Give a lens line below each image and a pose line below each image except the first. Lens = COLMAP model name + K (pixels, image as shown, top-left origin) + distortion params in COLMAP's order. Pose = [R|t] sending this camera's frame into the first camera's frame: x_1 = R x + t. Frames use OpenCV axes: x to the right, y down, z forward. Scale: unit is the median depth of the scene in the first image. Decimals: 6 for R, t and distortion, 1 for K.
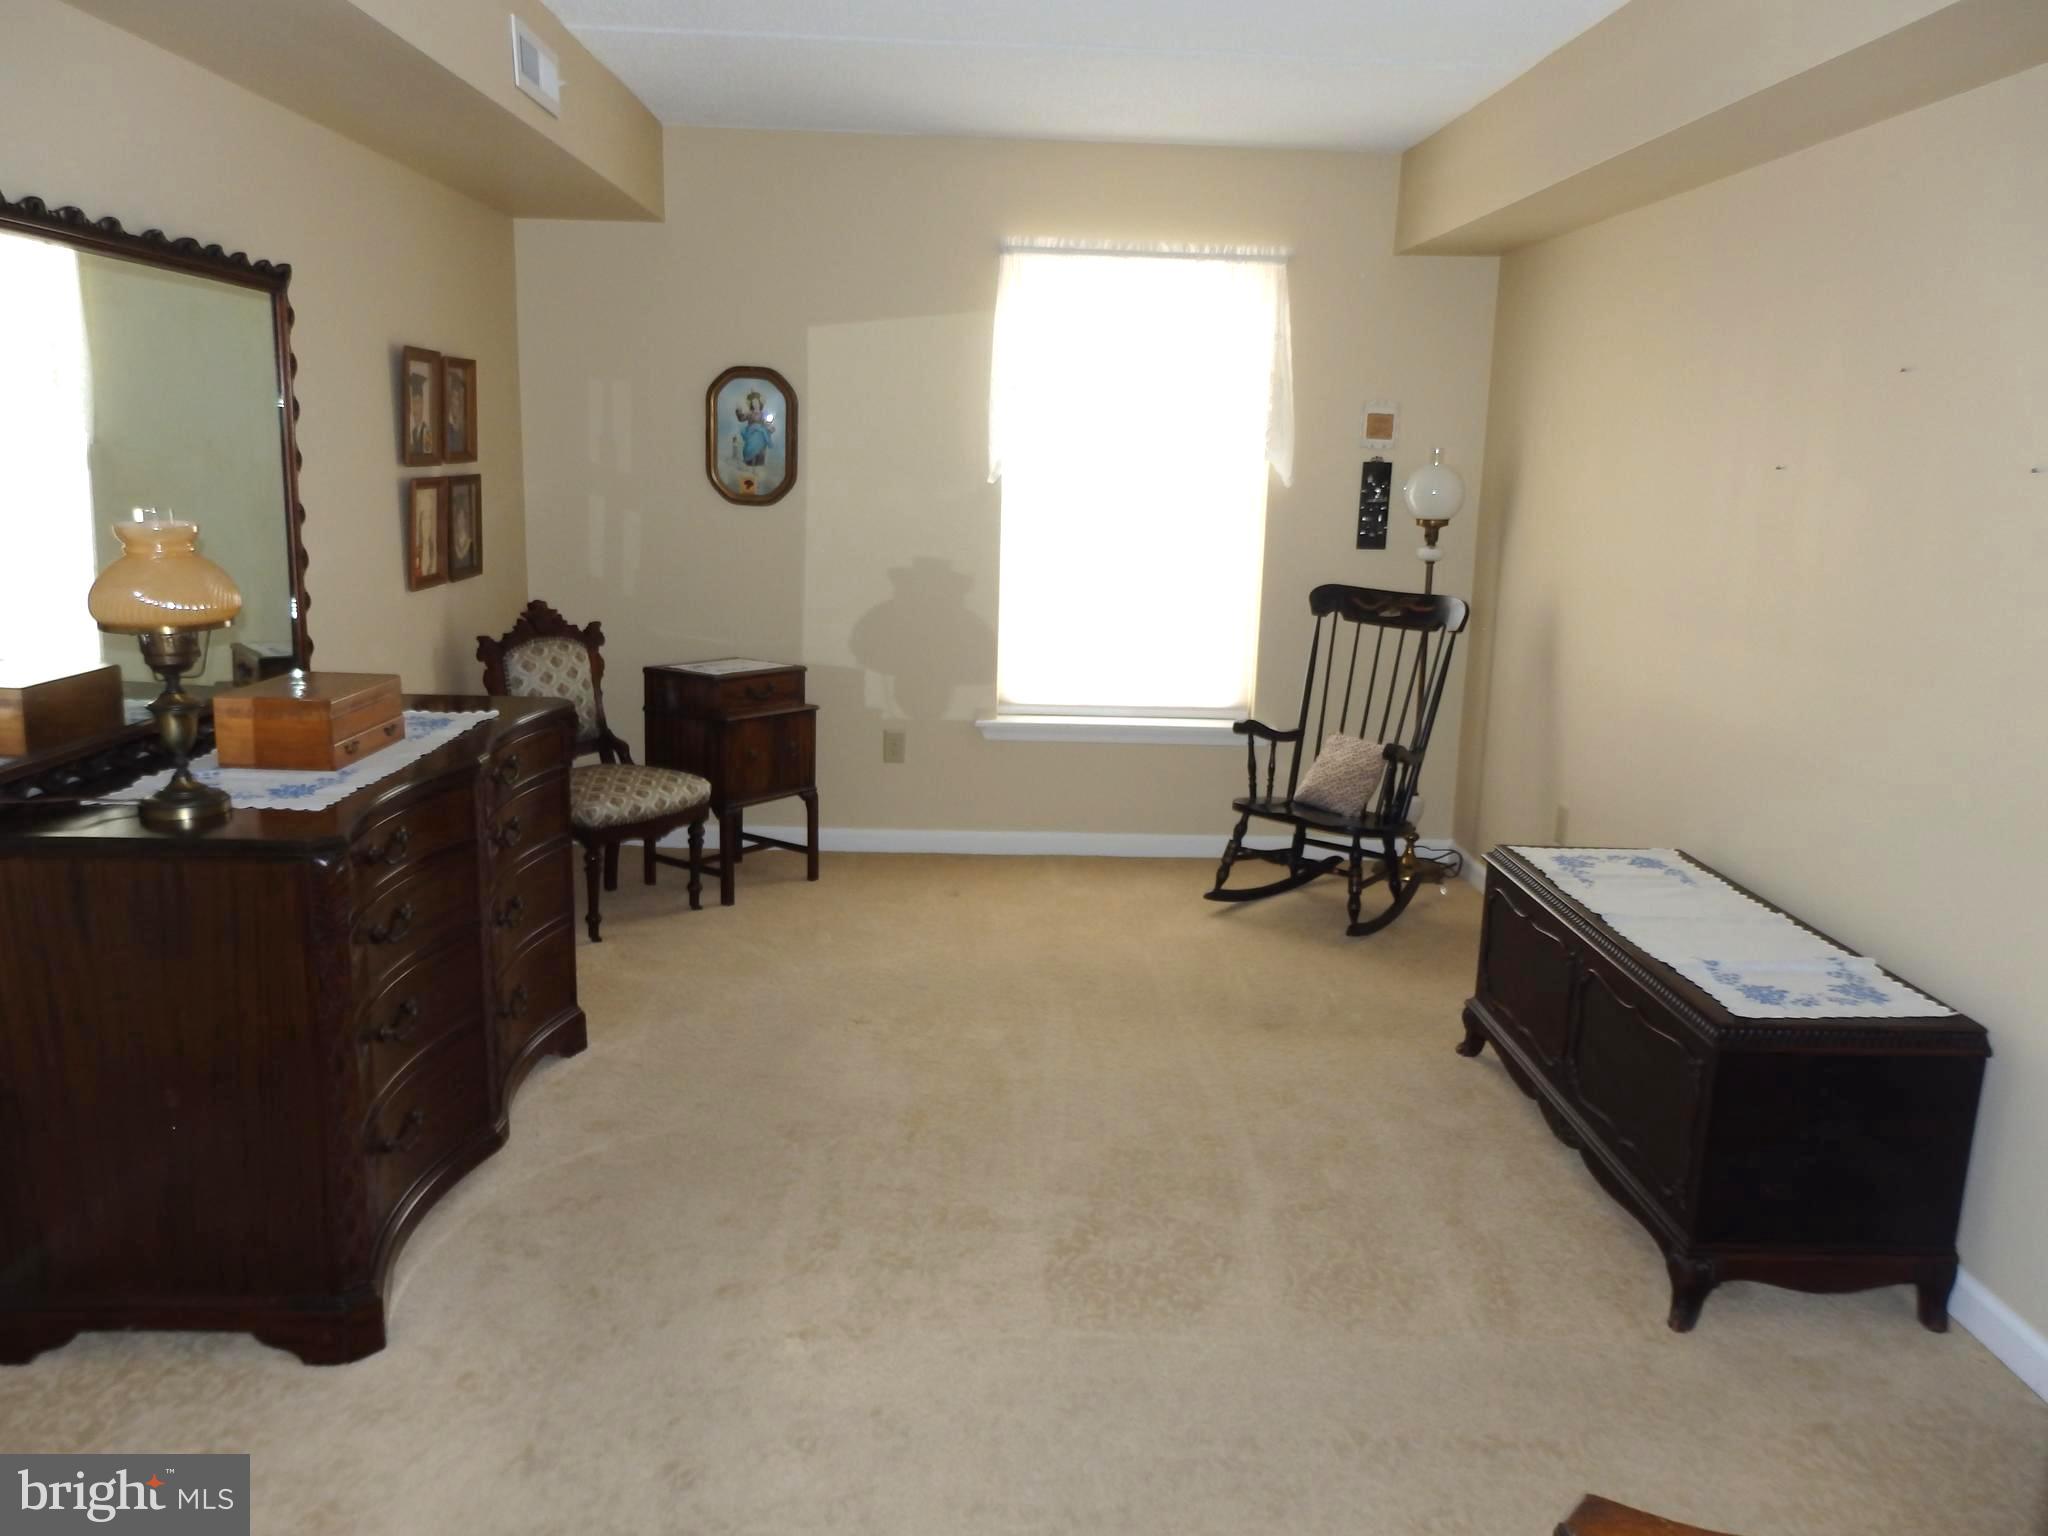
lens RADIAL K [[1516.9, 0, 1041.6], [0, 1516.9, 762.5], [0, 0, 1]] dist [-0.007463, 0.017655]
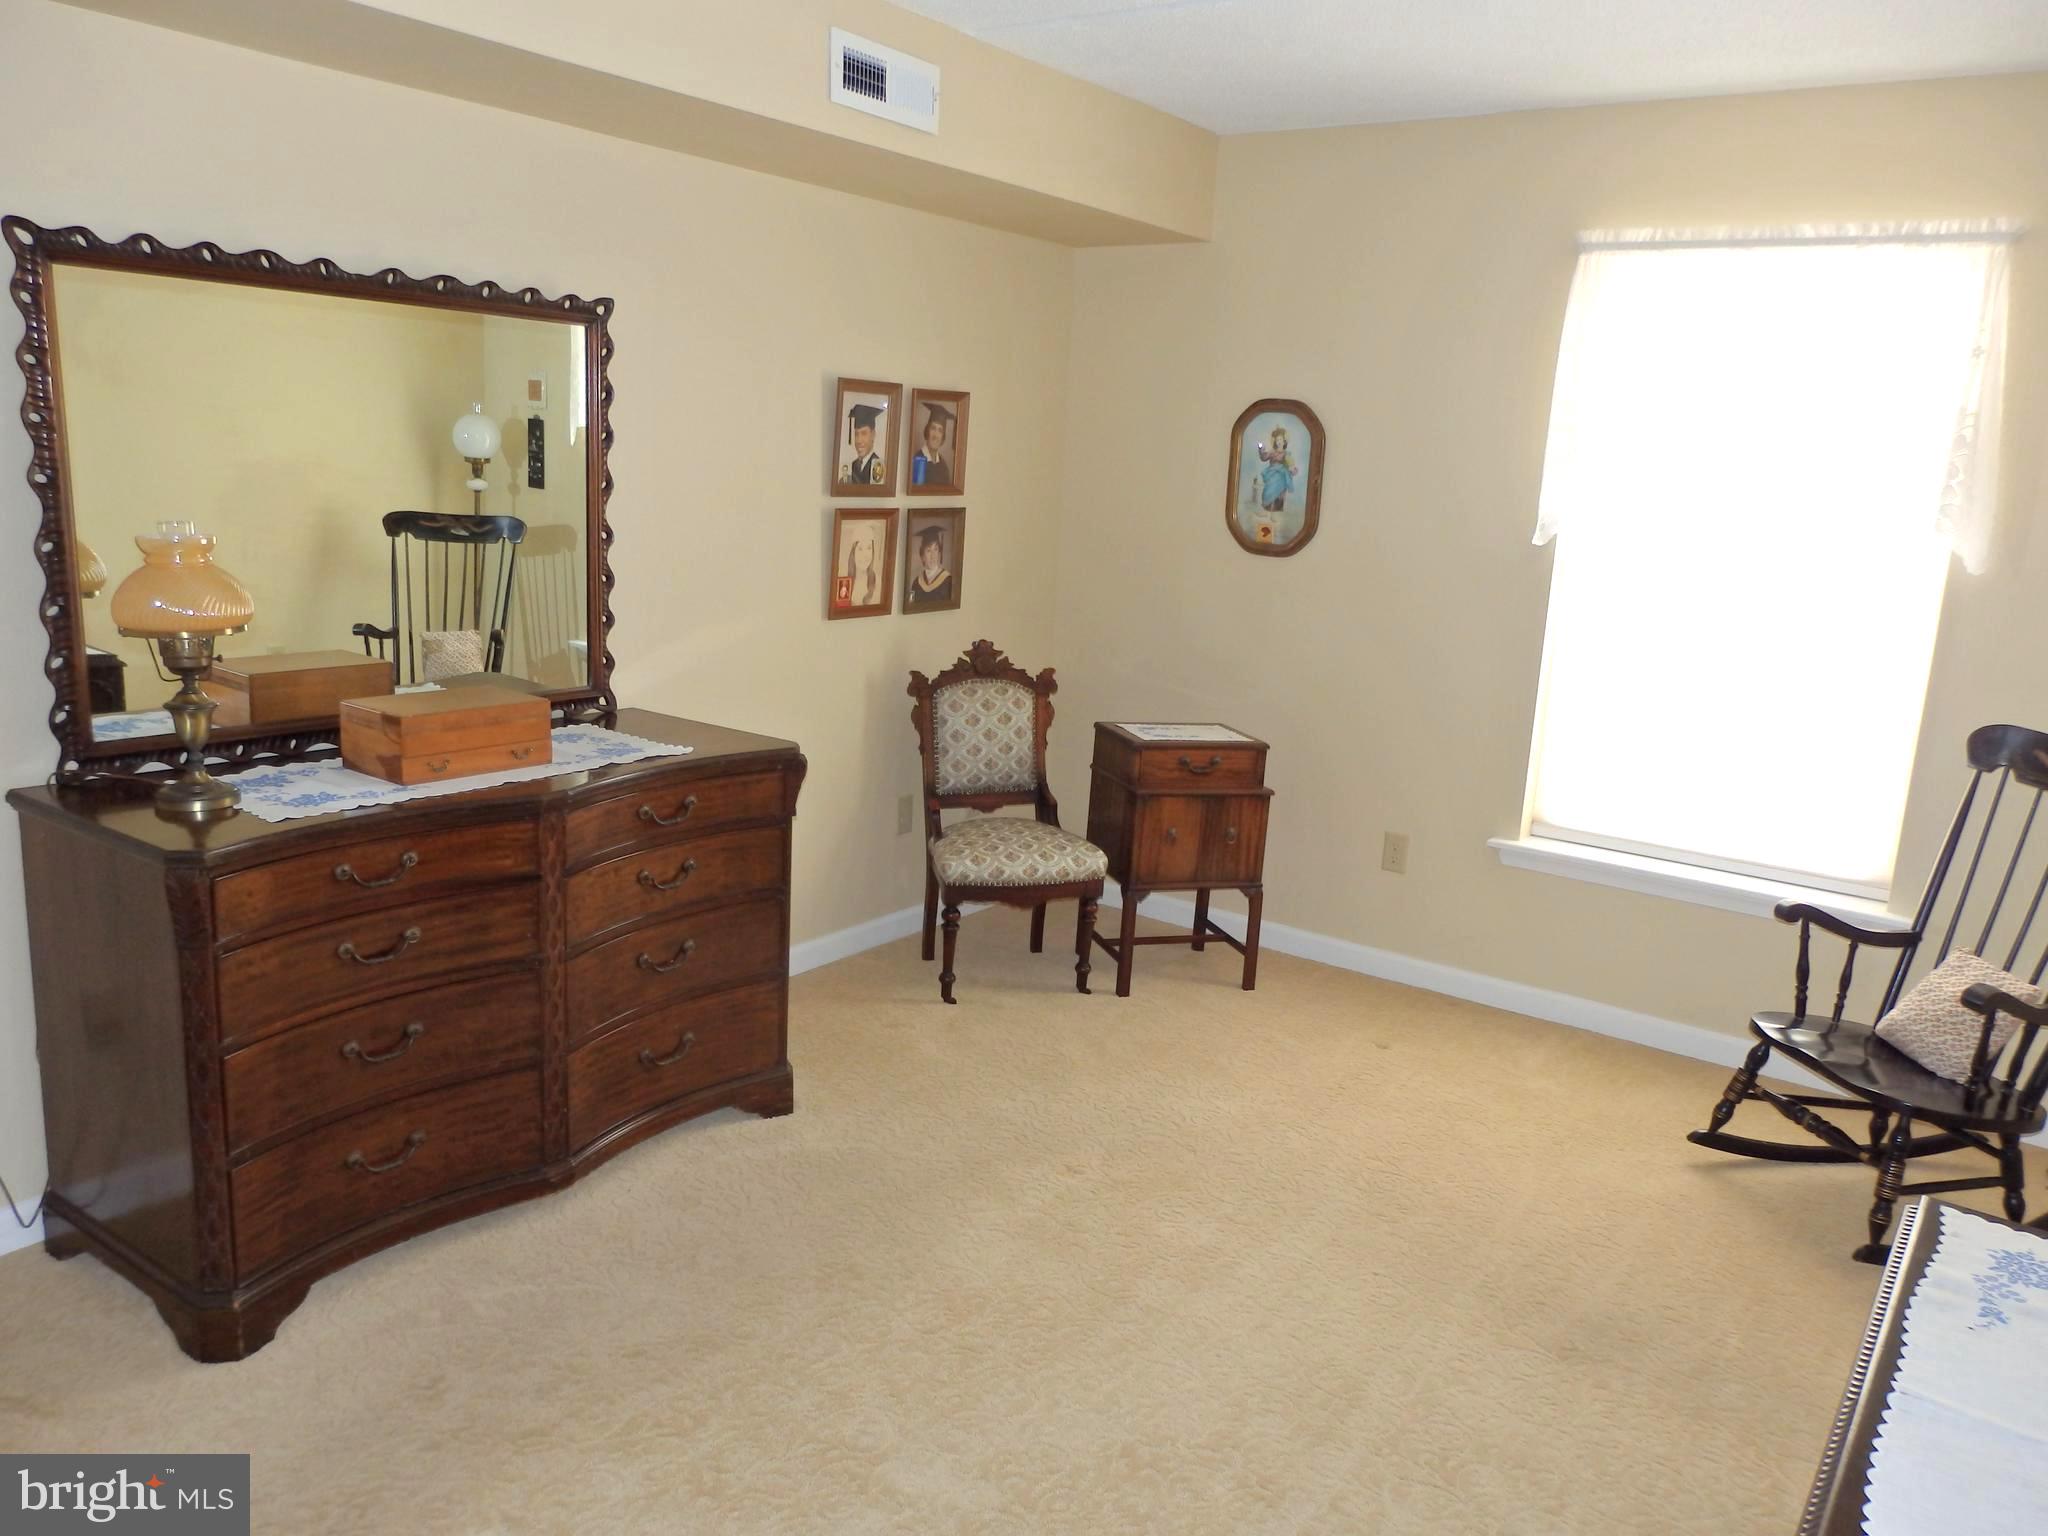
lens RADIAL K [[1516.9, 0, 1024.4], [0, 1516.9, 777.1], [0, 0, 1]] dist [-0.007463, 0.017655]
pose [[0.794269, 0.144022, -0.590249, 0.254410], [-0.153932, 0.987503, 0.033814, -0.054156], [0.587743, 0.064000, 0.806513, 0.228429]]
